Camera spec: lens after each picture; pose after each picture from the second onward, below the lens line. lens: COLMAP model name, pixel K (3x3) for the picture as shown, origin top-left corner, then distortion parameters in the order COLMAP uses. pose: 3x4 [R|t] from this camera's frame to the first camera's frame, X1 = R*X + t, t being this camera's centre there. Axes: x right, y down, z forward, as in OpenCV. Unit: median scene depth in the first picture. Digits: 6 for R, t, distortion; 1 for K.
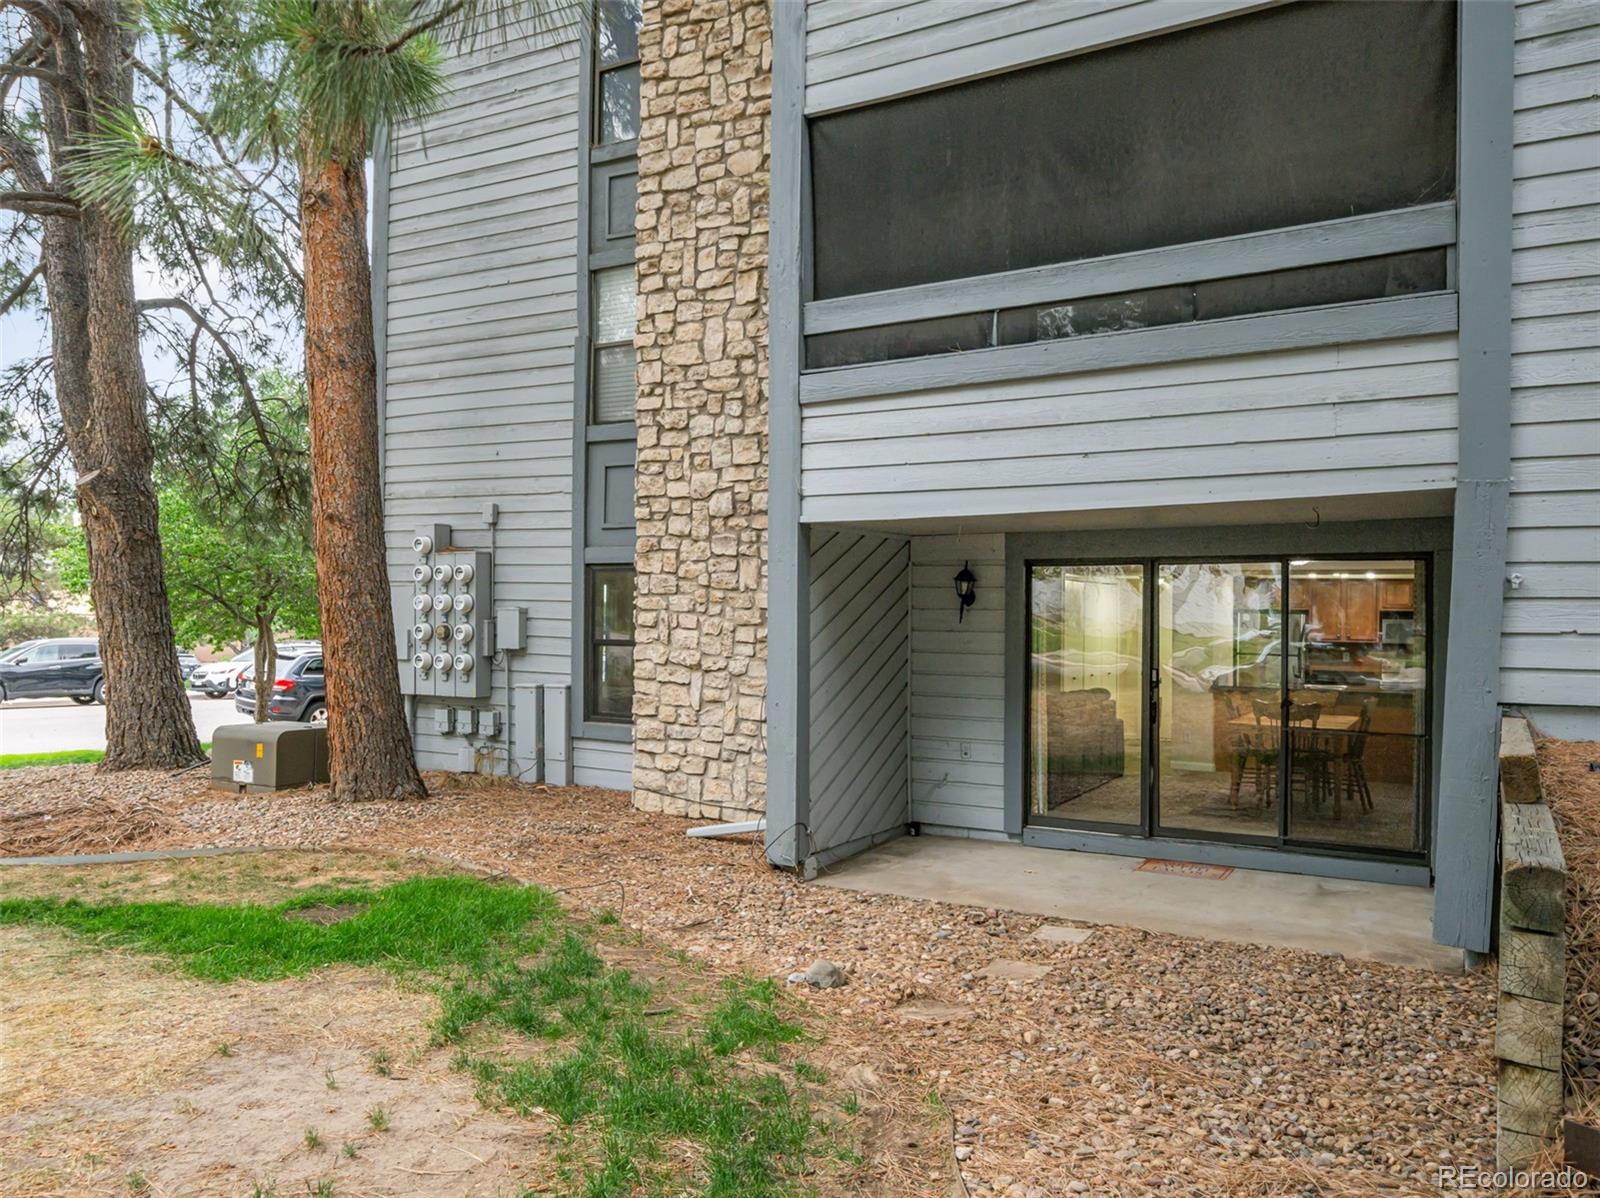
lens RADIAL K [[1175.8, 0, 799.2], [0, 1175.8, 592.3], [0, 0, 1]] dist [-0.001167, 0.000053]
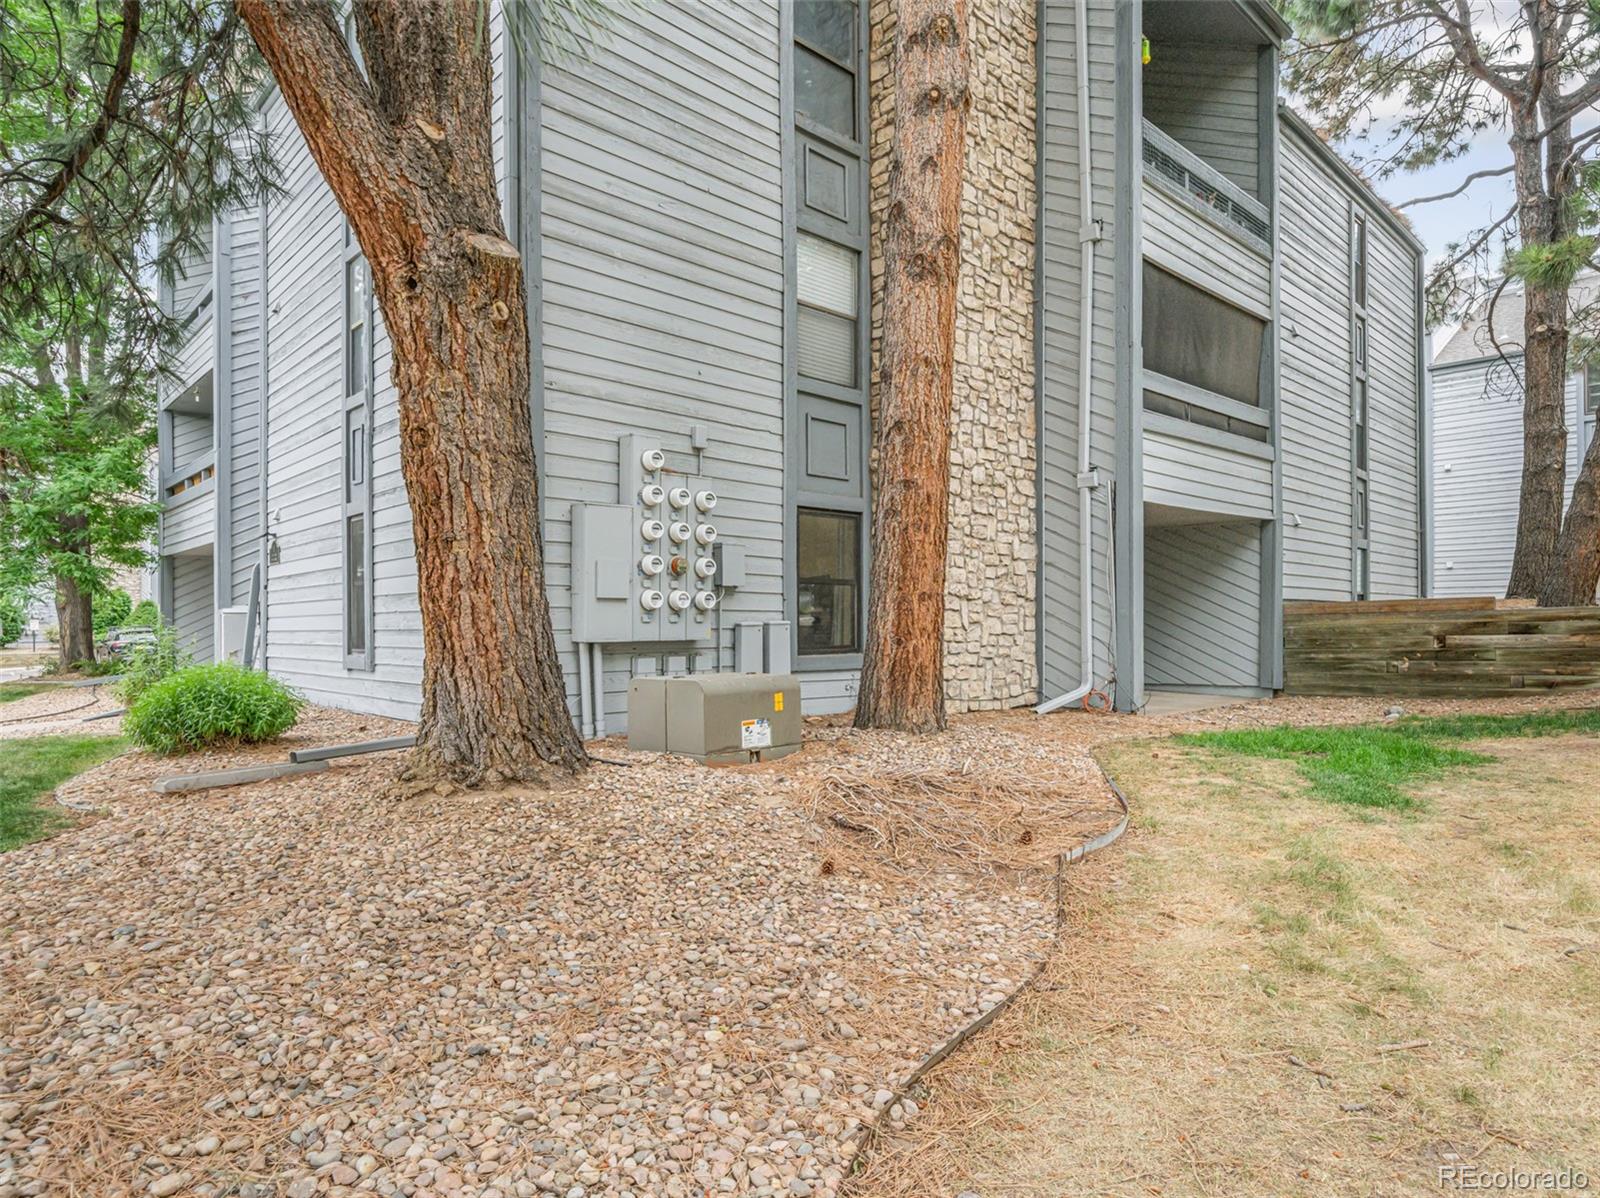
lens RADIAL K [[934.8, 0, 793.3], [0, 934.8, 606.8], [0, 0, 1]] dist [0.002766, 0.000537]
pose [[0.306482, 0.004777, 0.951865, -1.131529], [-0.008934, 0.999958, -0.002141, 0.078765], [-0.951835, -0.007848, 0.306511, 0.865840]]
